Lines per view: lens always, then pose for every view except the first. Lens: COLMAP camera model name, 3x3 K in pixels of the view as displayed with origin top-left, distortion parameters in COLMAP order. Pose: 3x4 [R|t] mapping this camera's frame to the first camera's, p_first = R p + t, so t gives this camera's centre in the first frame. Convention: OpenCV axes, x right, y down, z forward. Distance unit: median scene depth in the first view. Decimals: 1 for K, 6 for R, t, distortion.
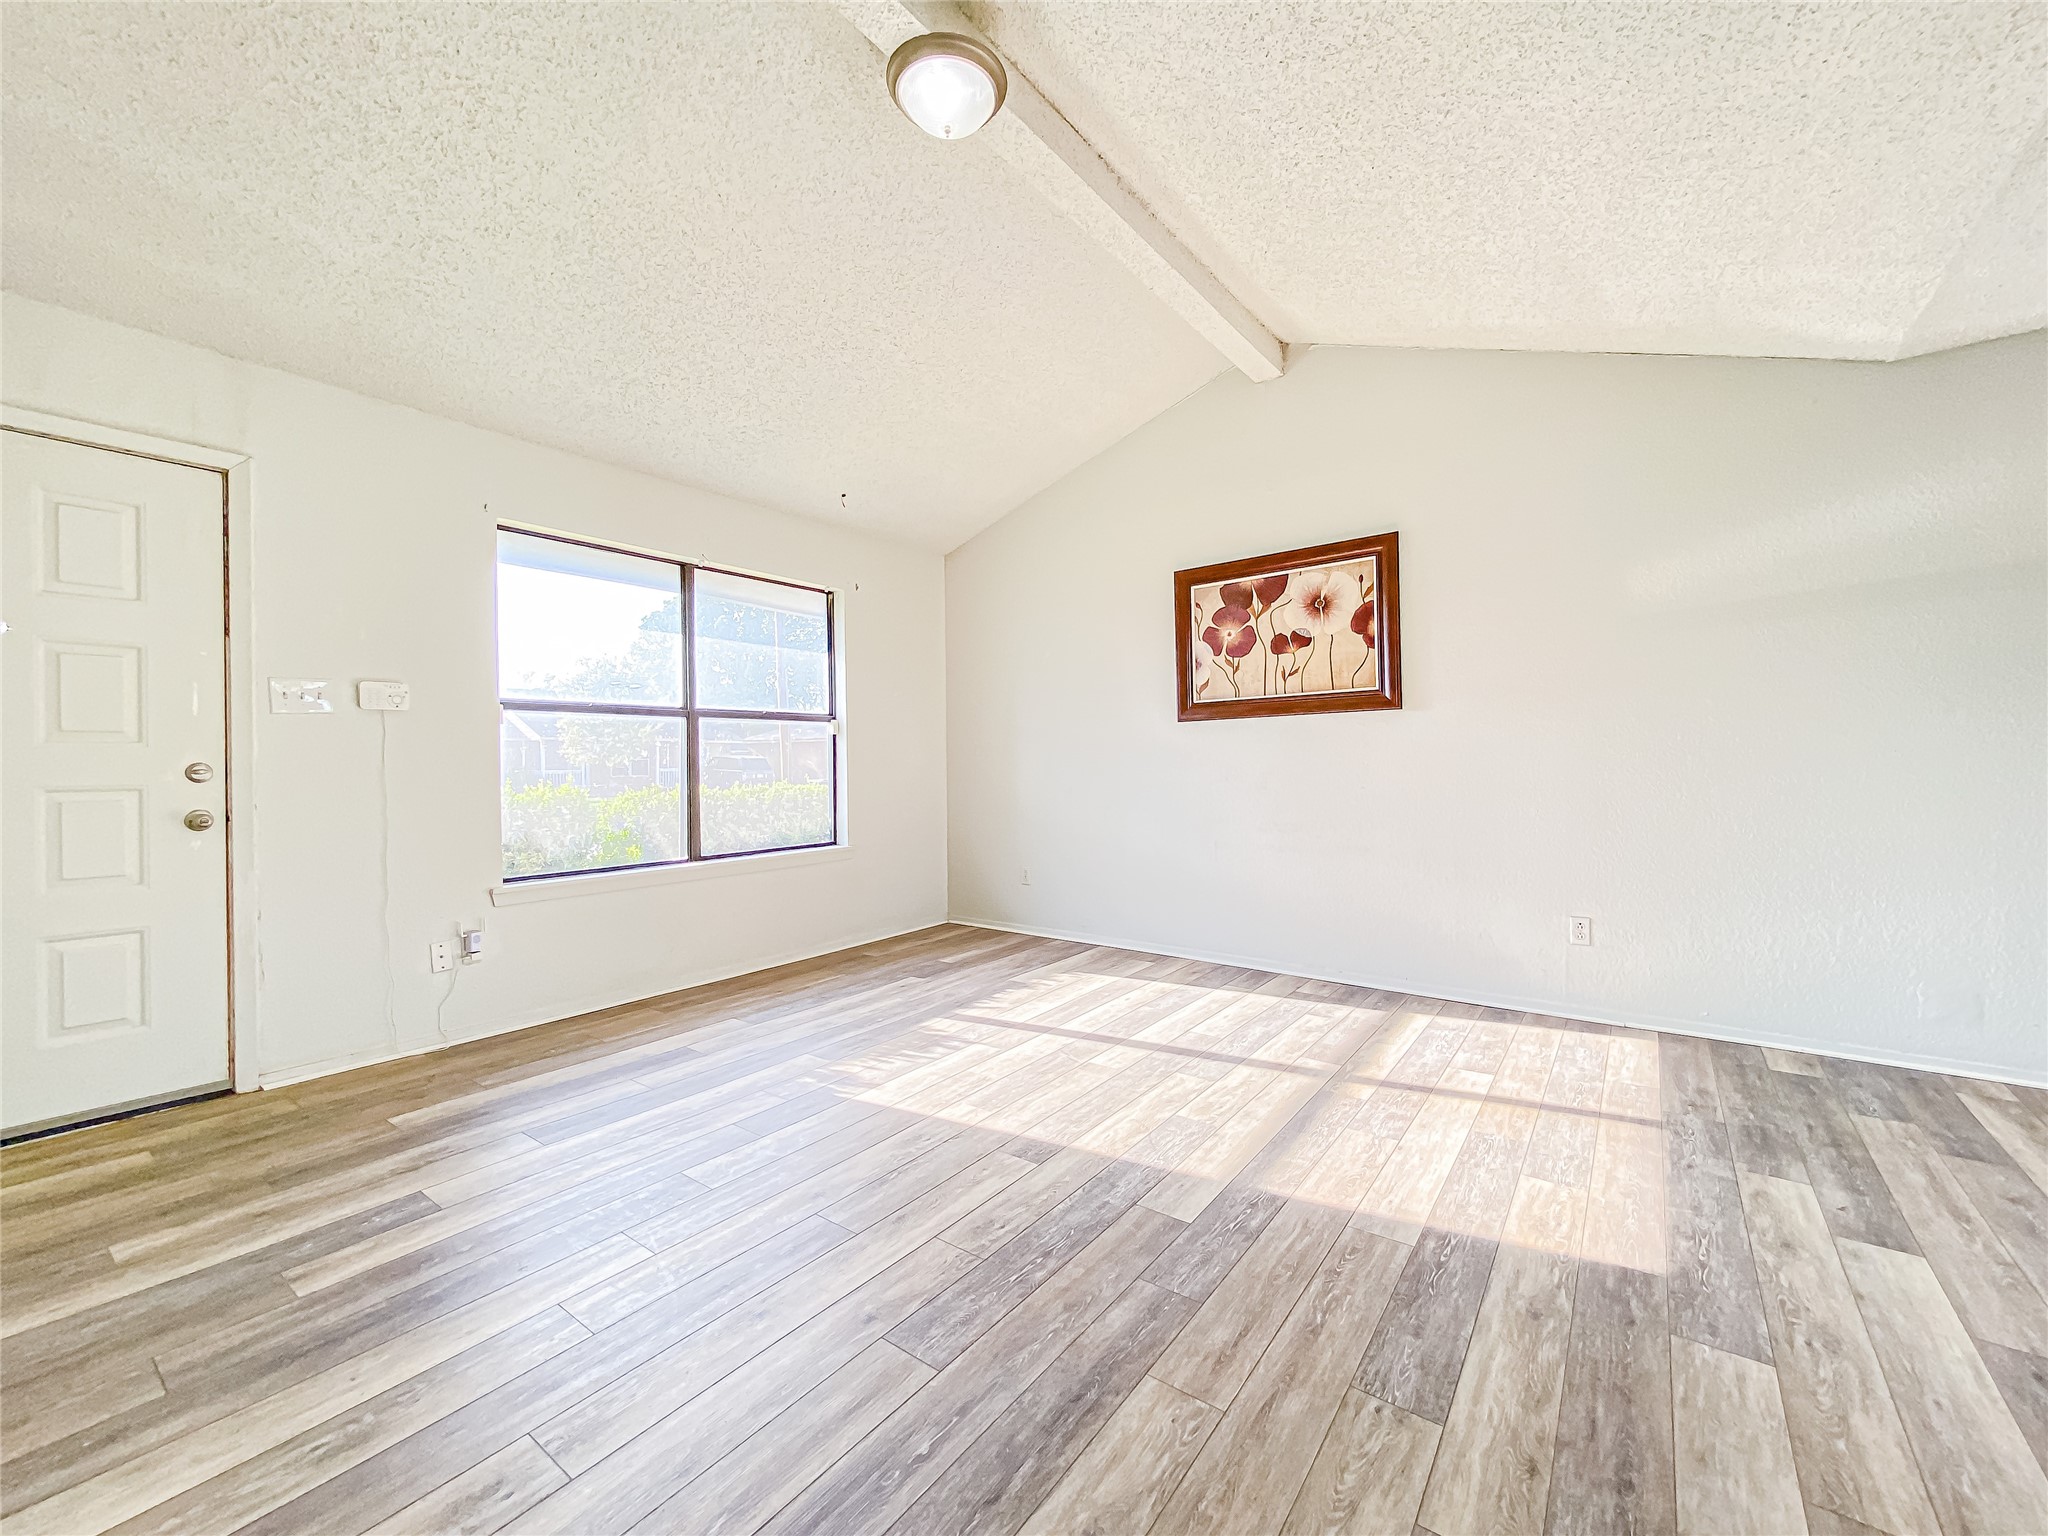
lens RADIAL K [[836.3, 0, 1026.6], [0, 836.3, 761.0], [0, 0, 1]] dist [0.001131, -0.001405]
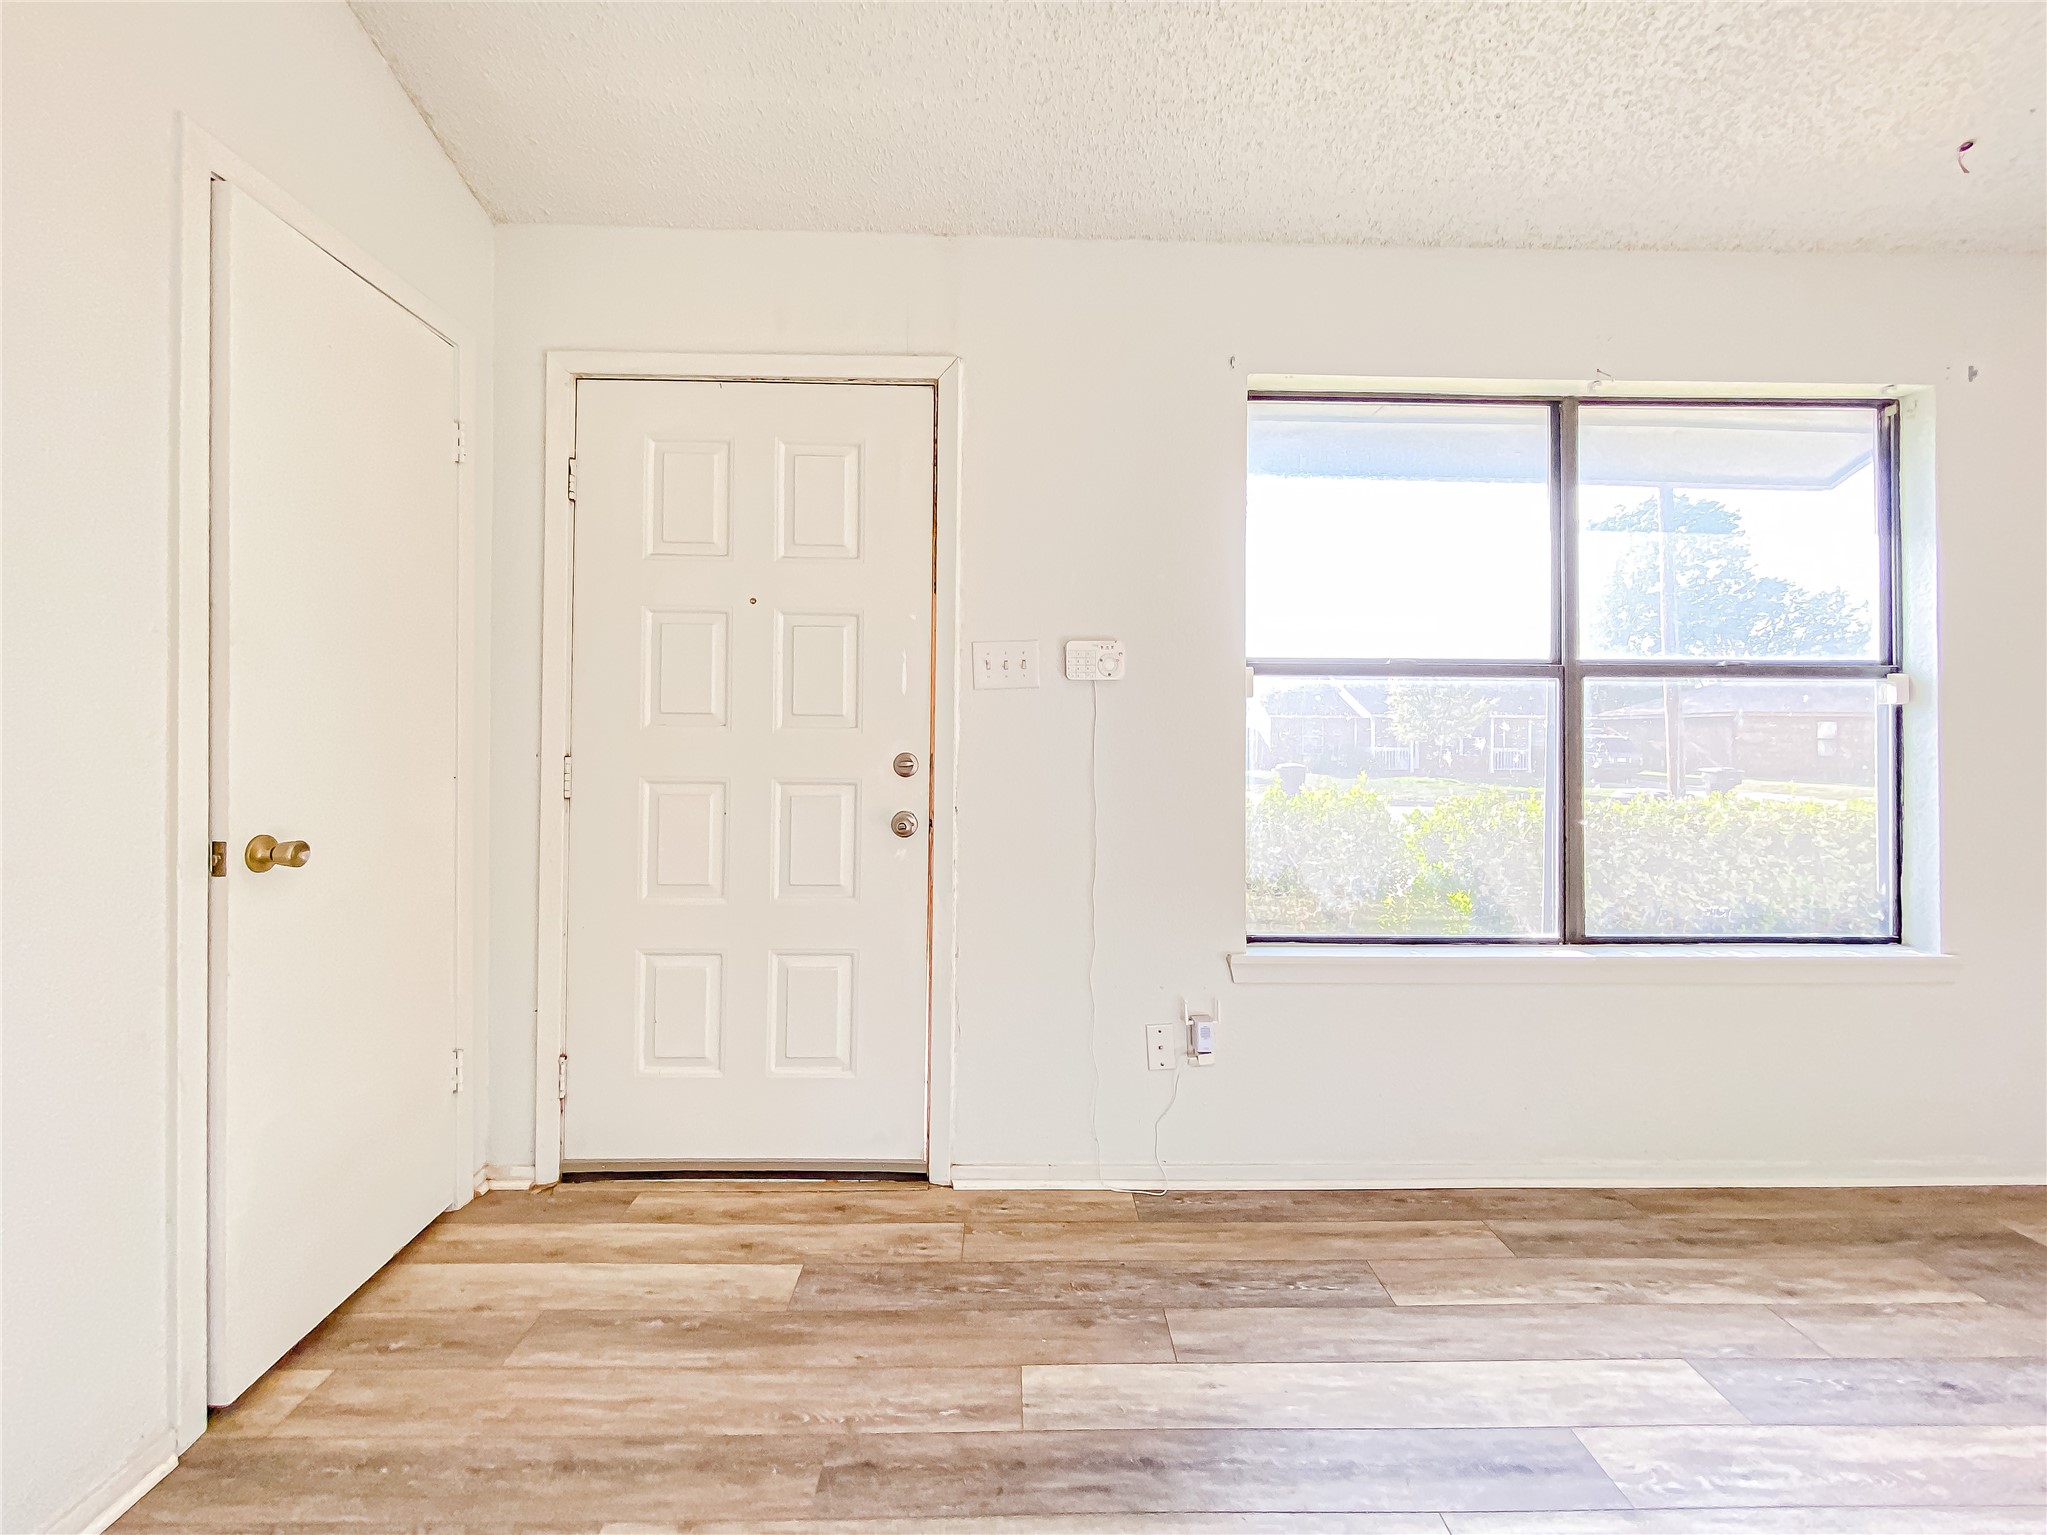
lens RADIAL K [[835.9, 0, 1031.5], [0, 835.9, 733.0], [0, 0, 1]] dist [0.001131, -0.001405]
pose [[0.609542, 0.008821, -0.792705, -0.221385], [-0.012487, 0.999921, 0.001525, -0.015390], [0.792655, 0.008969, 0.609604, 0.475924]]
